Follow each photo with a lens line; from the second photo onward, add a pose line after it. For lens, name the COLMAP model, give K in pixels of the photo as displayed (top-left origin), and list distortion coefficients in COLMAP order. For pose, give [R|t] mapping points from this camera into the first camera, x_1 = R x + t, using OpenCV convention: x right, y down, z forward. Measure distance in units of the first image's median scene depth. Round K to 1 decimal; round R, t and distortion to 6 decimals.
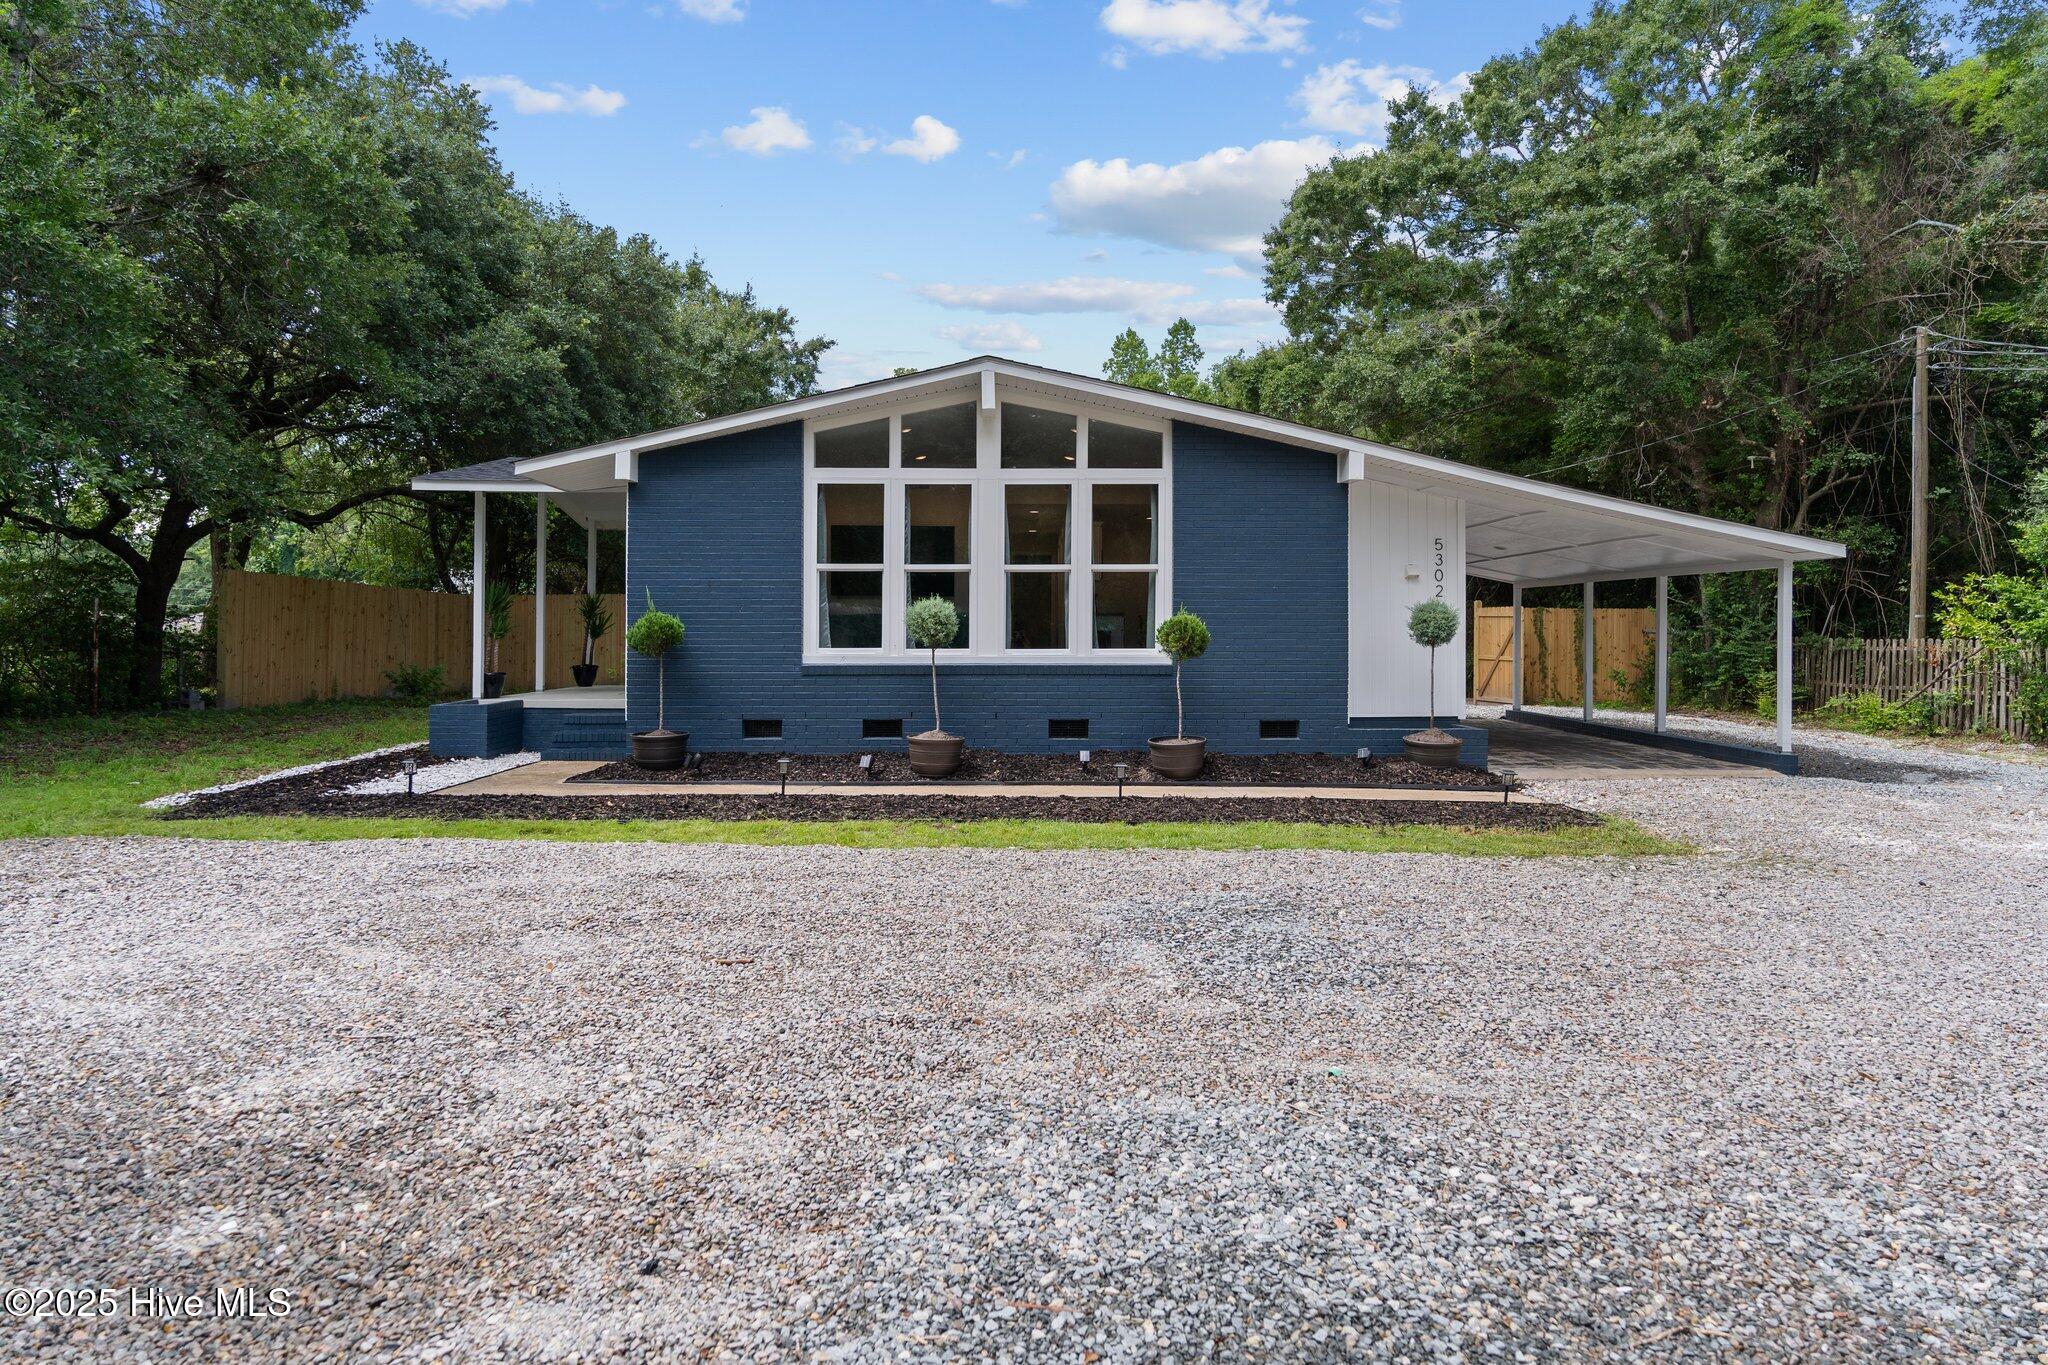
lens RADIAL K [[1171.7, 0, 1034.5], [0, 1171.7, 613.9], [0, 0, 1]] dist [0.014418, -0.000770]
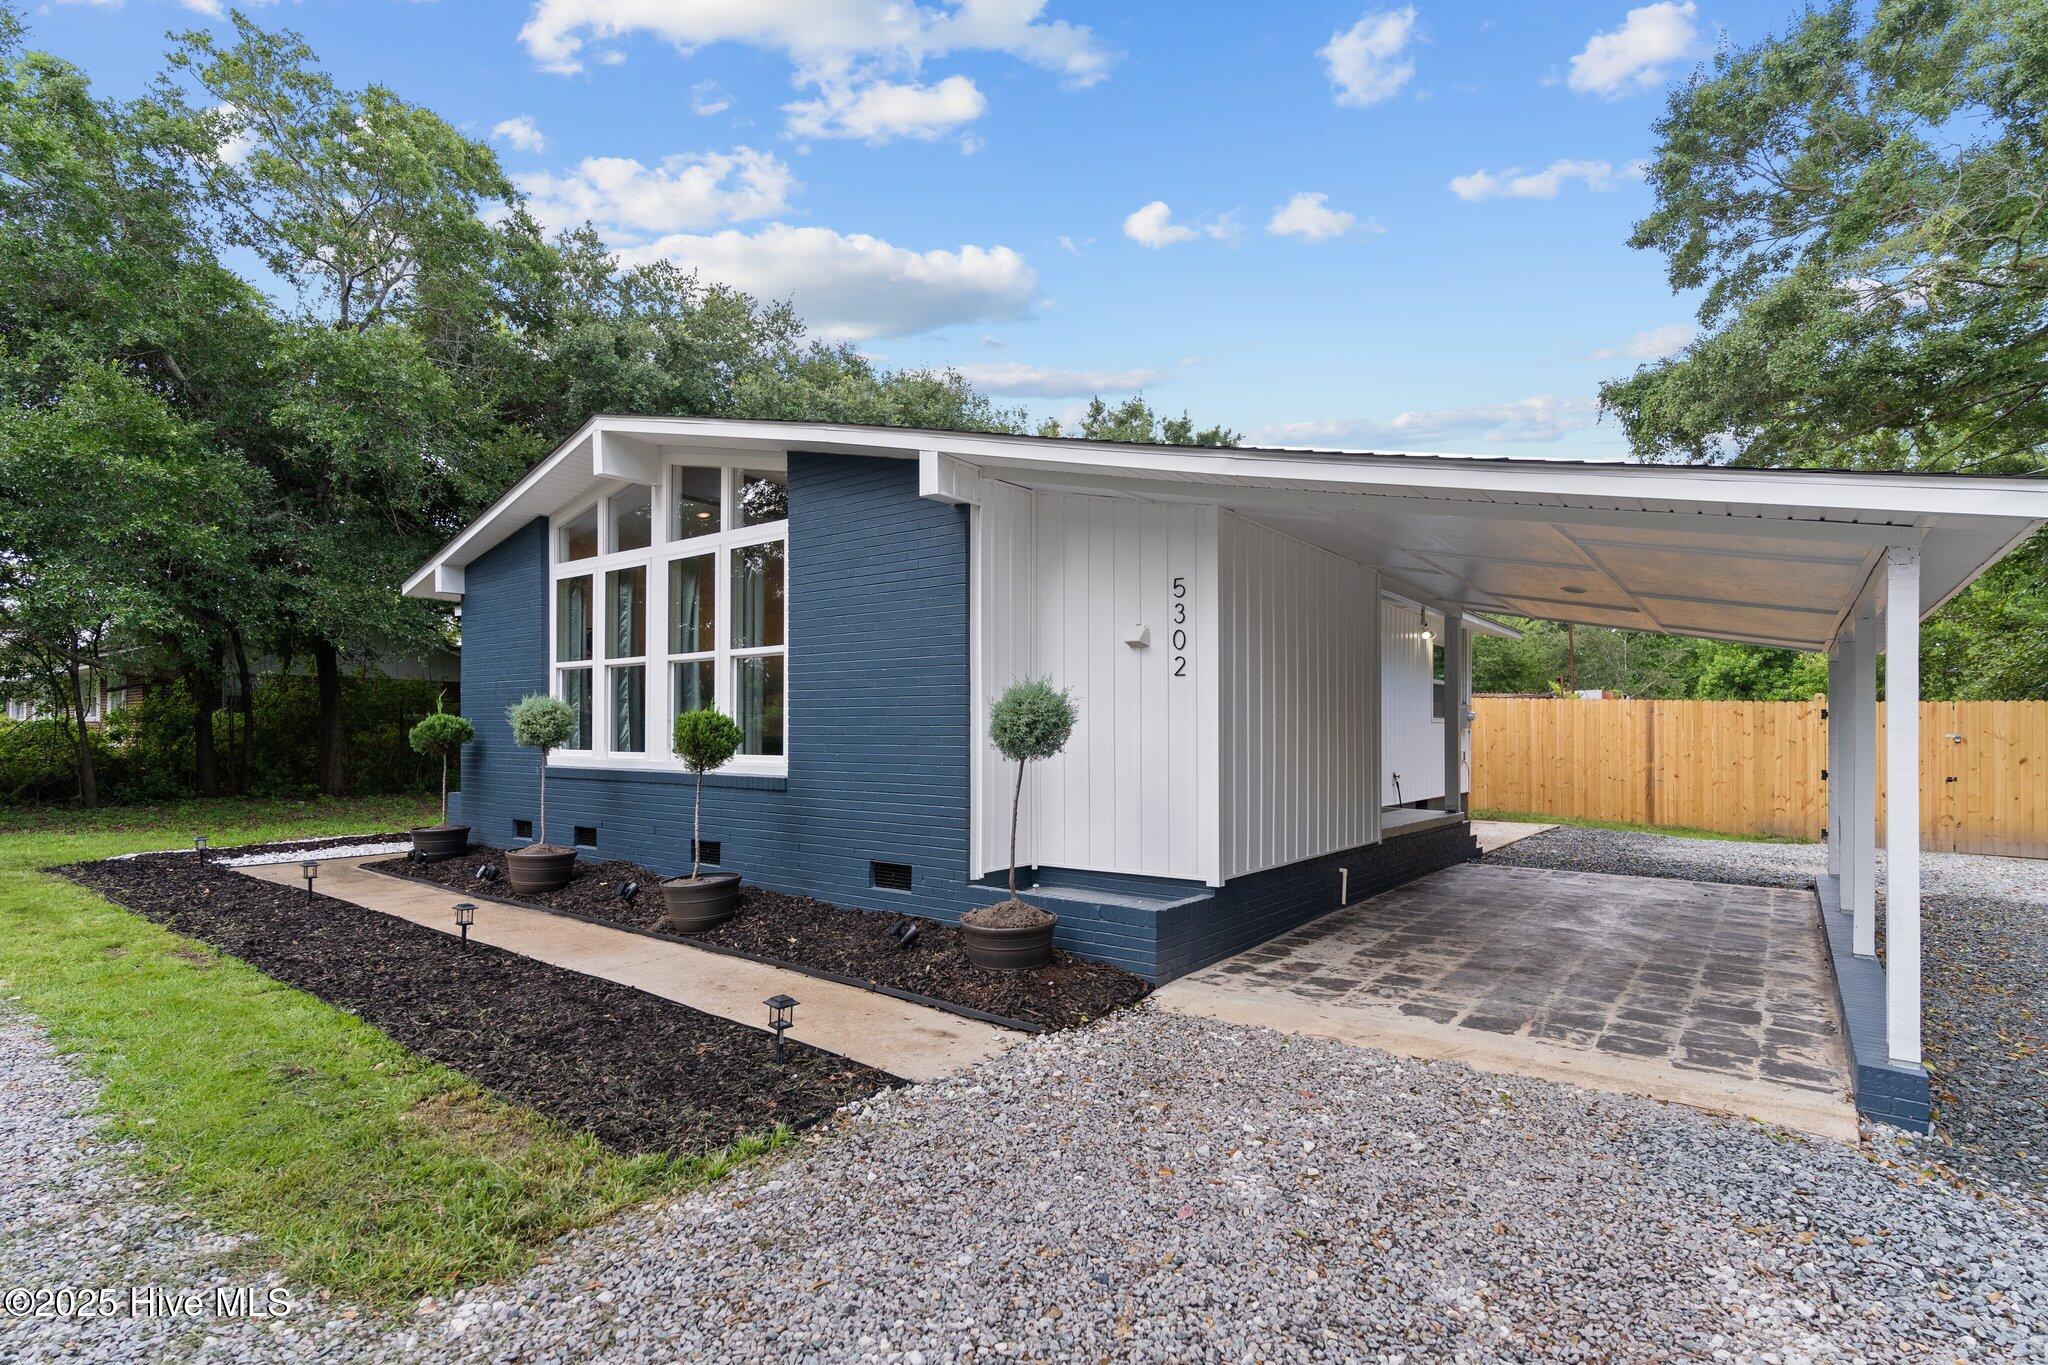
lens RADIAL K [[1067.5, 0, 1018.6], [0, 1067.5, 735.8], [0, 0, 1]] dist [0.000512, 0.000067]
pose [[0.760001, 0.005088, -0.649901, 0.670171], [0.007975, 0.999821, 0.017153, 0.005692], [0.649872, -0.018219, 0.759825, 0.571775]]
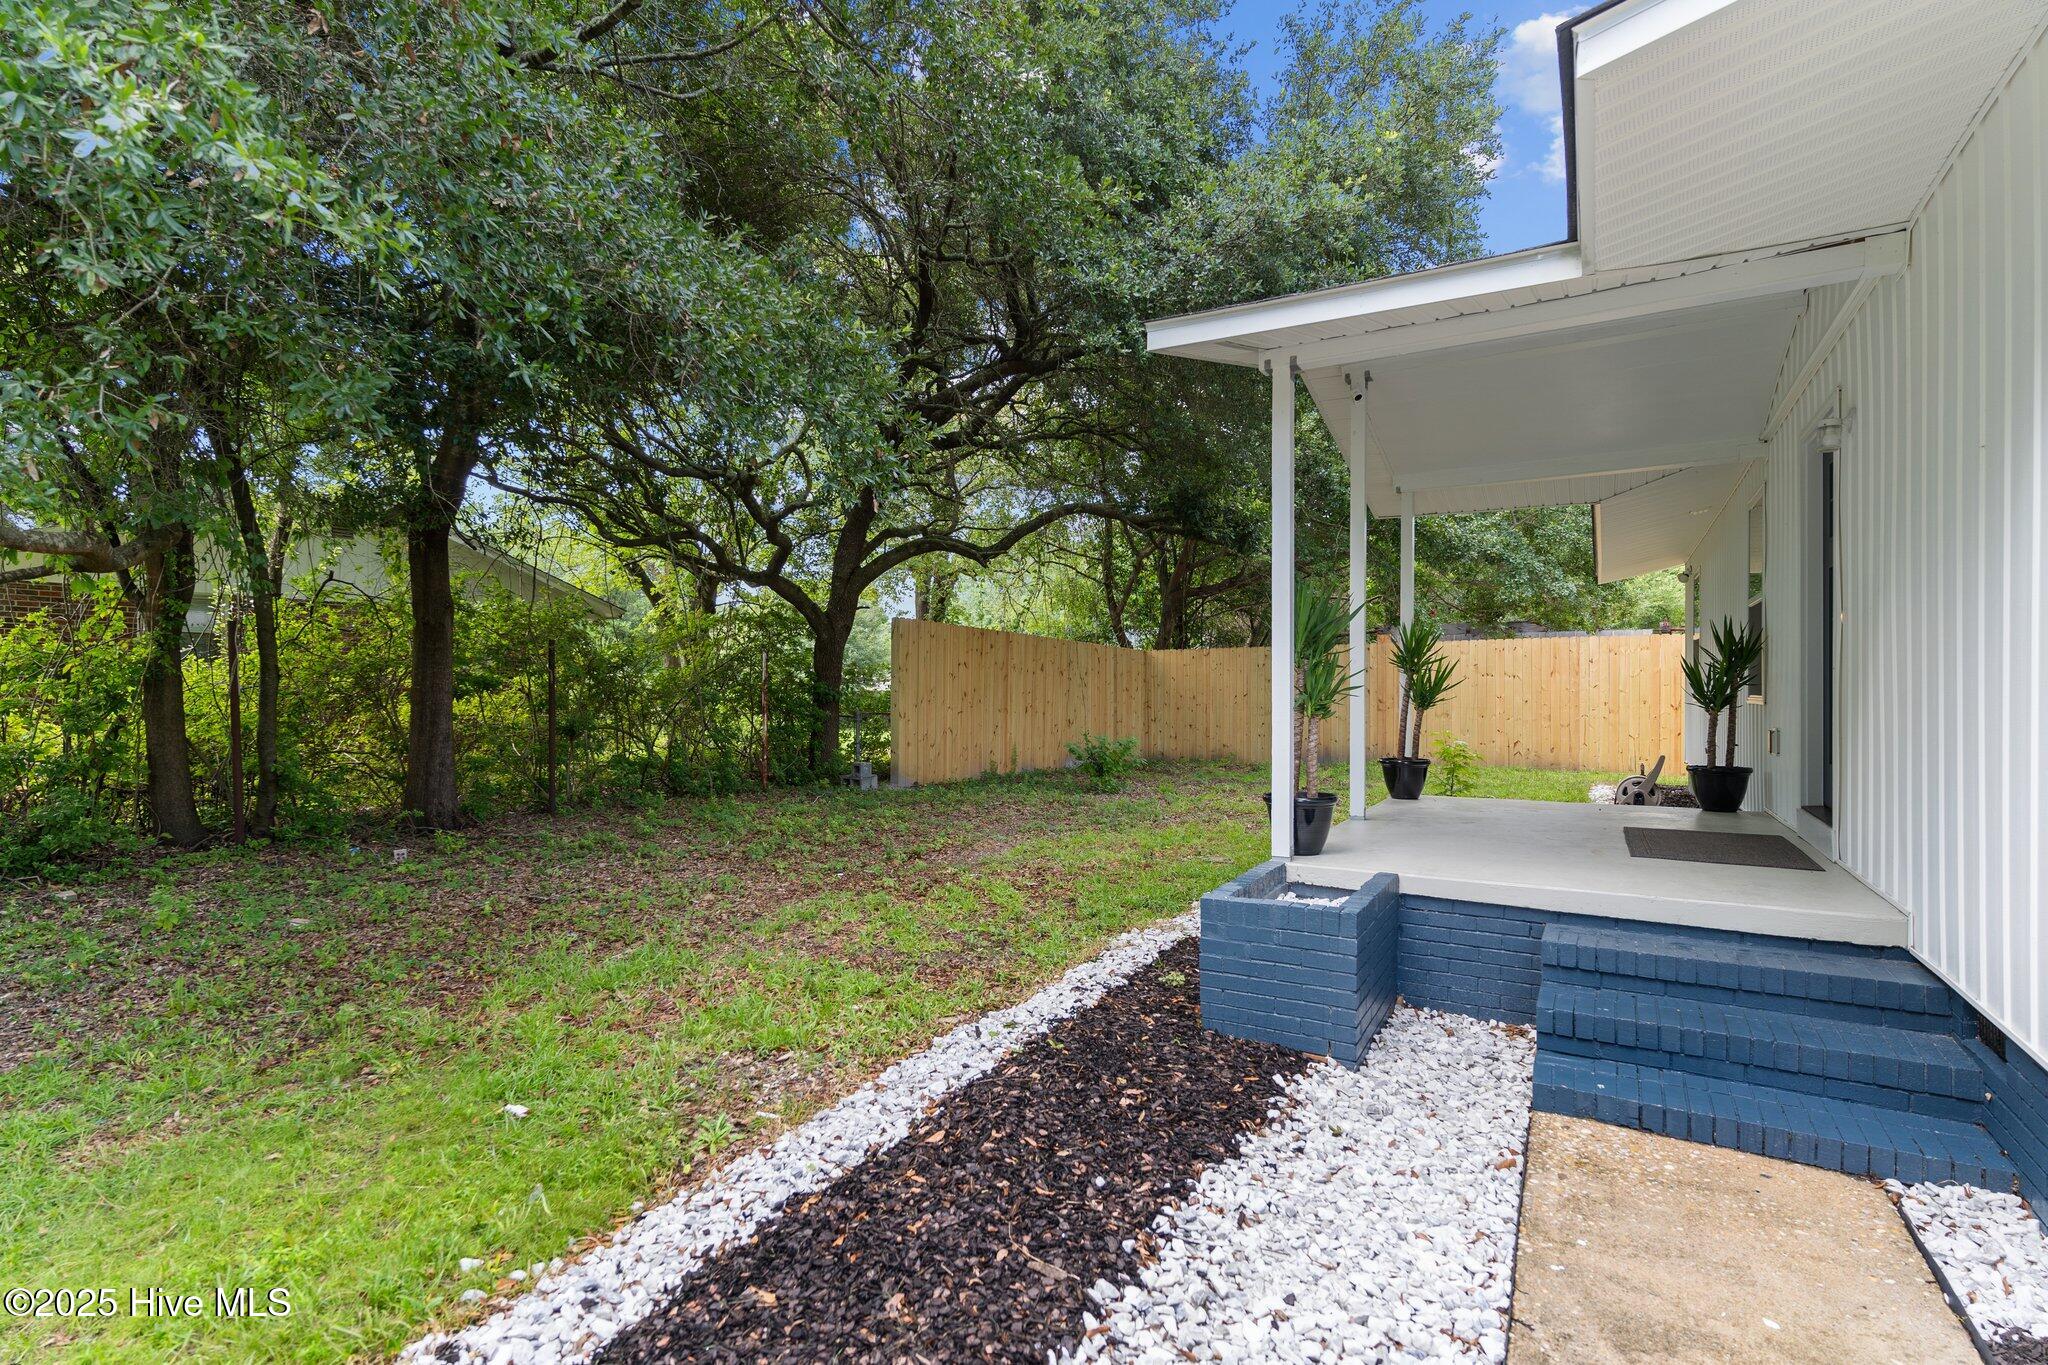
lens RADIAL K [[994.7, 0, 997.7], [0, 994.7, 687.2], [0, 0, 1]] dist [0.000596, 0.000218]
pose [[0.846565, -0.000707, -0.532284, -0.419233], [0.007522, 0.999915, 0.010634, 0.006437], [0.532232, -0.013006, 0.846499, 0.730032]]
